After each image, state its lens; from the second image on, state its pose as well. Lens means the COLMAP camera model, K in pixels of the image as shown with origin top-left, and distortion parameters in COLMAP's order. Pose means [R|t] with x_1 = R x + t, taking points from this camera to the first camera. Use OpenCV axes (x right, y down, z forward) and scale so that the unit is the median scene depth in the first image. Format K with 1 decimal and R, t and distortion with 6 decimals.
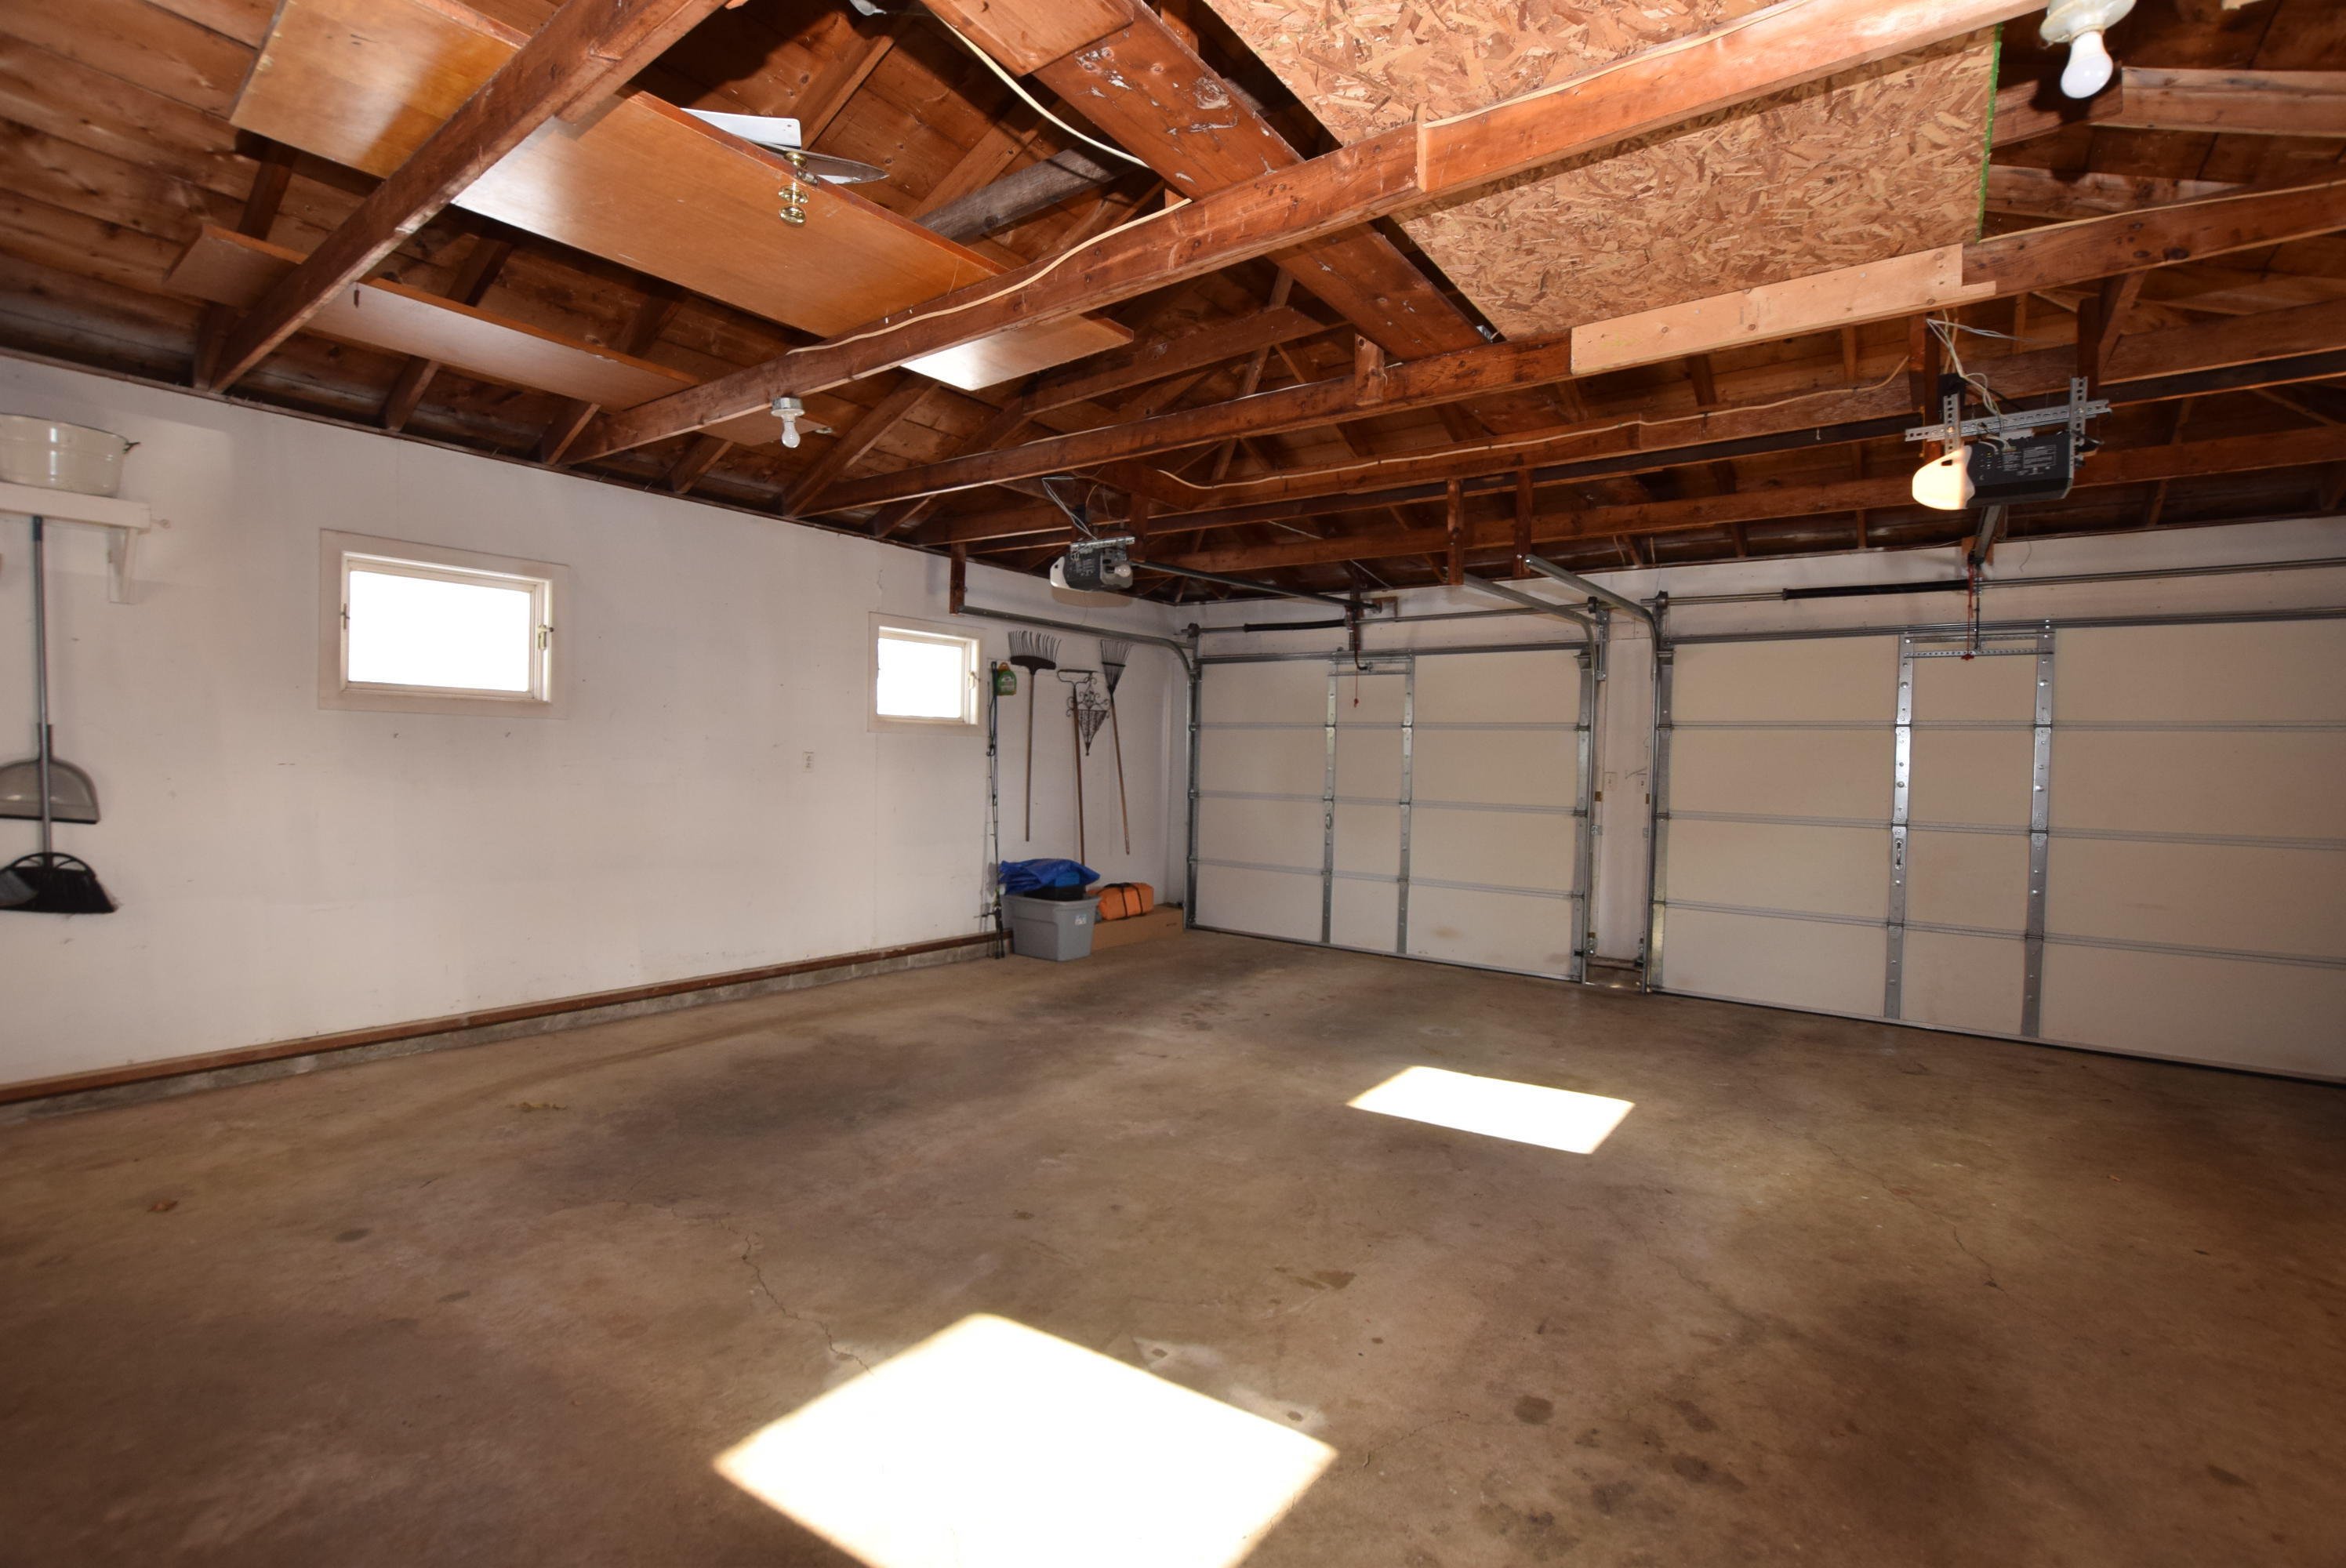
lens RADIAL K [[1033.5, 0, 1173.0], [0, 1033.5, 784.0], [0, 0, 1]] dist [-0.037576, 0.006937]
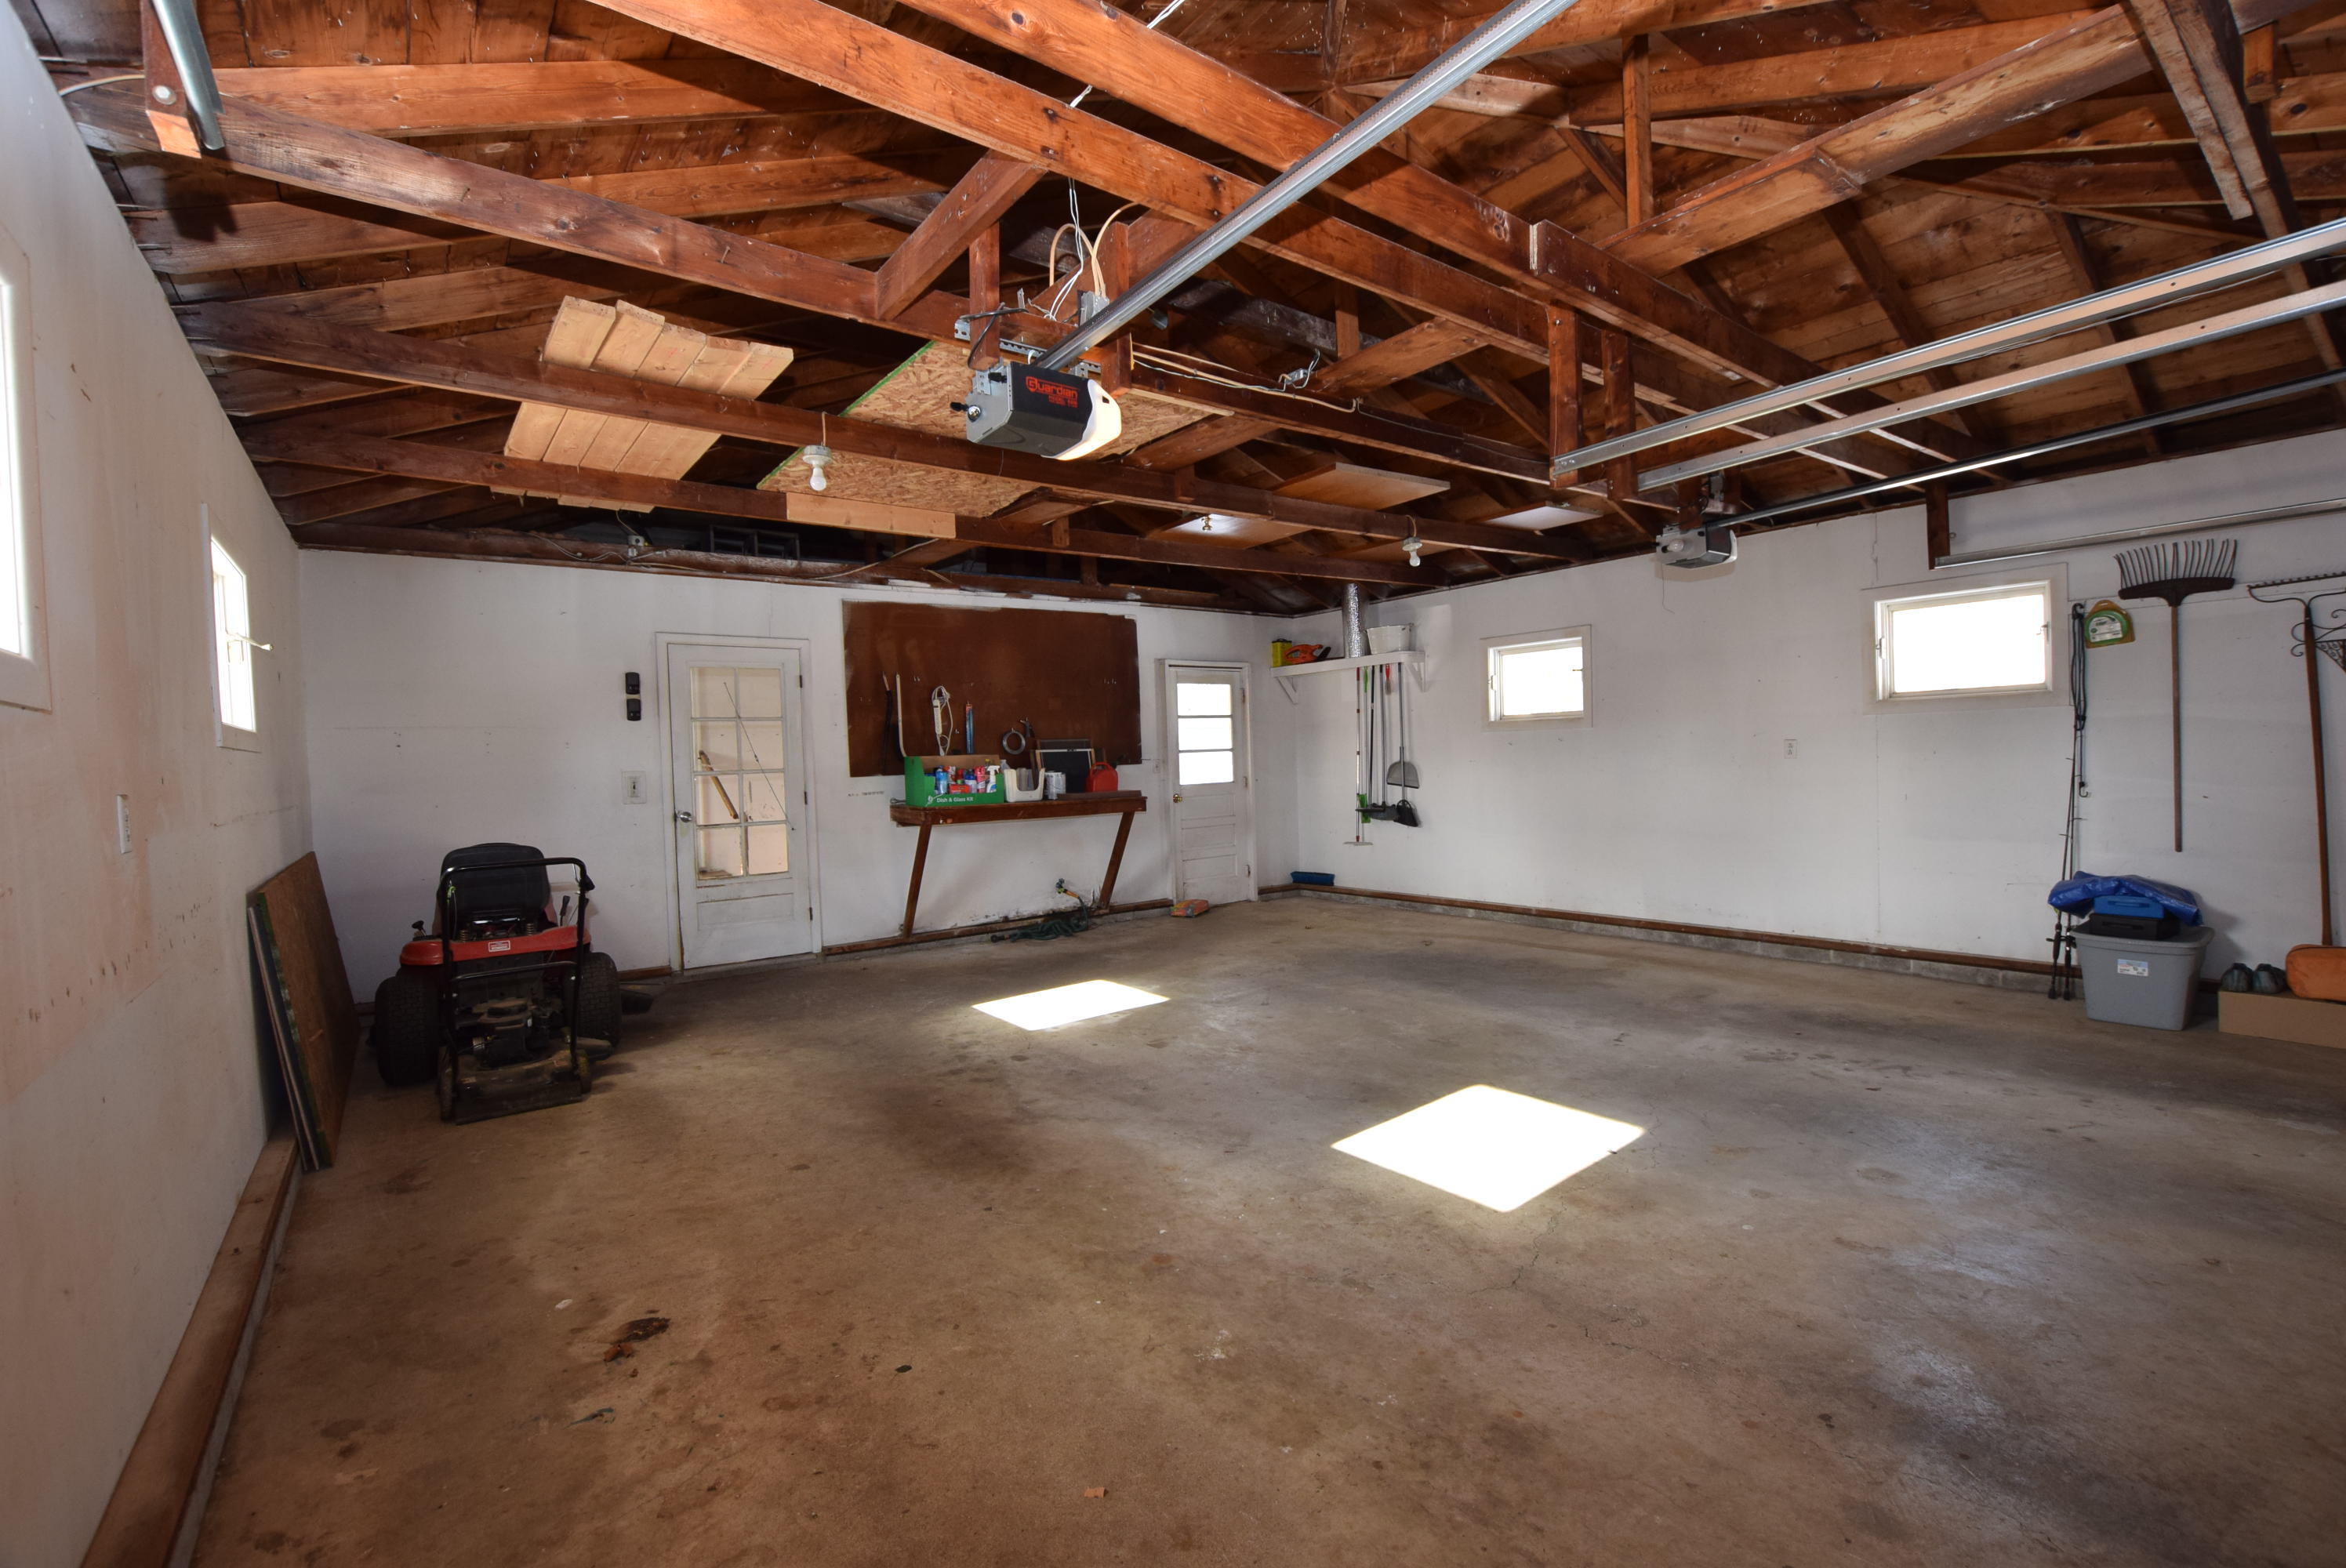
lens RADIAL K [[999.6, 0, 1173.0], [0, 999.6, 784.0], [0, 0, 1]] dist [-0.023030, 0.000000]
pose [[-0.274937, 0.007098, -0.961436, 1.322099], [0.001396, 0.999975, 0.006984, 0.011481], [0.961461, 0.000578, -0.274940, 1.090780]]
